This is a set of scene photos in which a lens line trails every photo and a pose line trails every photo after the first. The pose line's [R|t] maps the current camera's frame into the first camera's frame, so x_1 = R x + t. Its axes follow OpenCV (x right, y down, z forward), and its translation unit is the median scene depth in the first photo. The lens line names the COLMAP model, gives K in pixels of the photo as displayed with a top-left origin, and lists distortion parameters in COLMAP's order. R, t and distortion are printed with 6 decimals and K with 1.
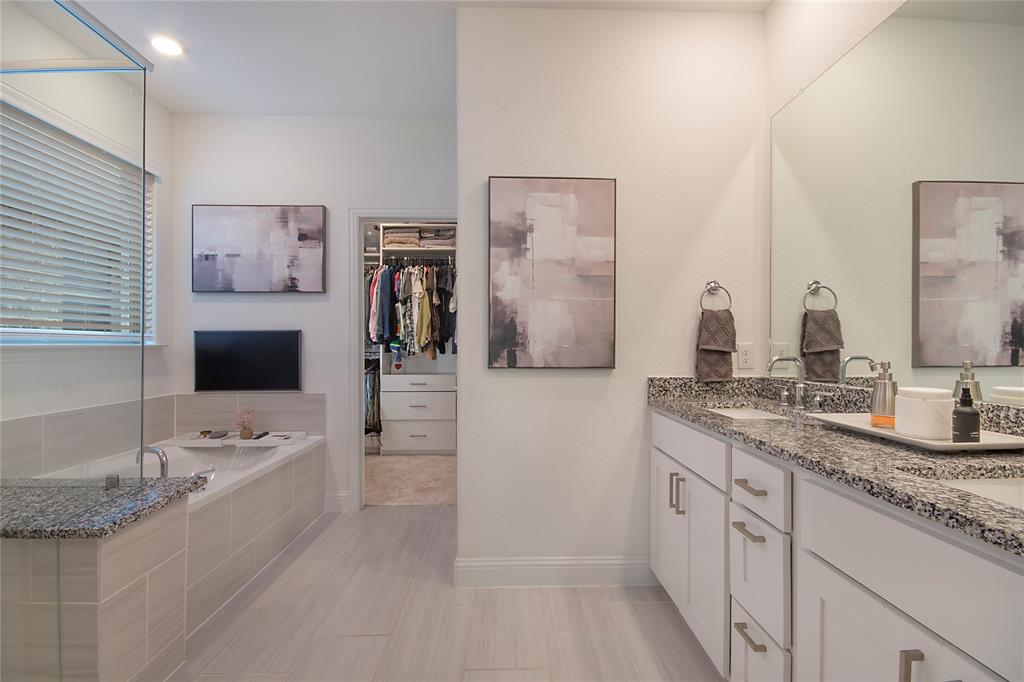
lens RADIAL K [[459.3, 0, 516.0], [0, 459.3, 344.8], [0, 0, 1]] dist [0.011001, 0.000066]
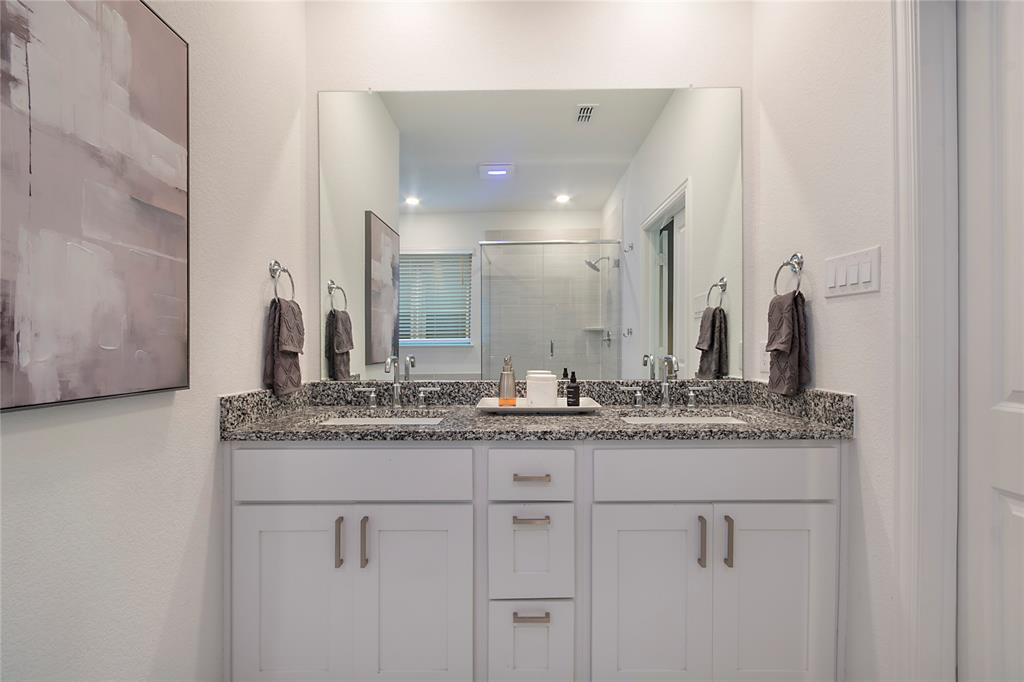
lens RADIAL K [[459.3, 0, 516.0], [0, 459.3, 344.8], [0, 0, 1]] dist [0.011001, 0.000066]
pose [[0.026792, 0.001374, 0.999640, -0.323704], [0.001286, 0.999998, -0.001409, 0.001013], [-0.999640, 0.001323, 0.026790, 0.583481]]
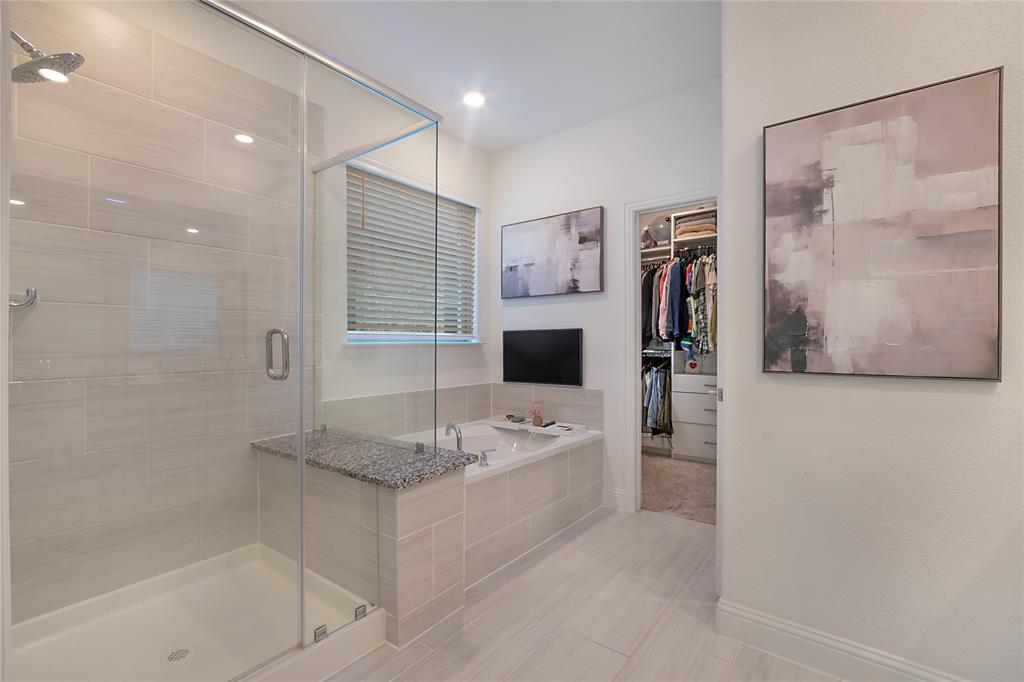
lens RADIAL K [[459.3, 0, 516.0], [0, 459.3, 344.8], [0, 0, 1]] dist [0.011001, 0.000066]
pose [[0.776154, 0.002616, -0.630538, 0.105522], [0.001190, 0.999984, 0.005614, -0.000985], [0.630542, -0.005108, 0.776138, 0.115912]]
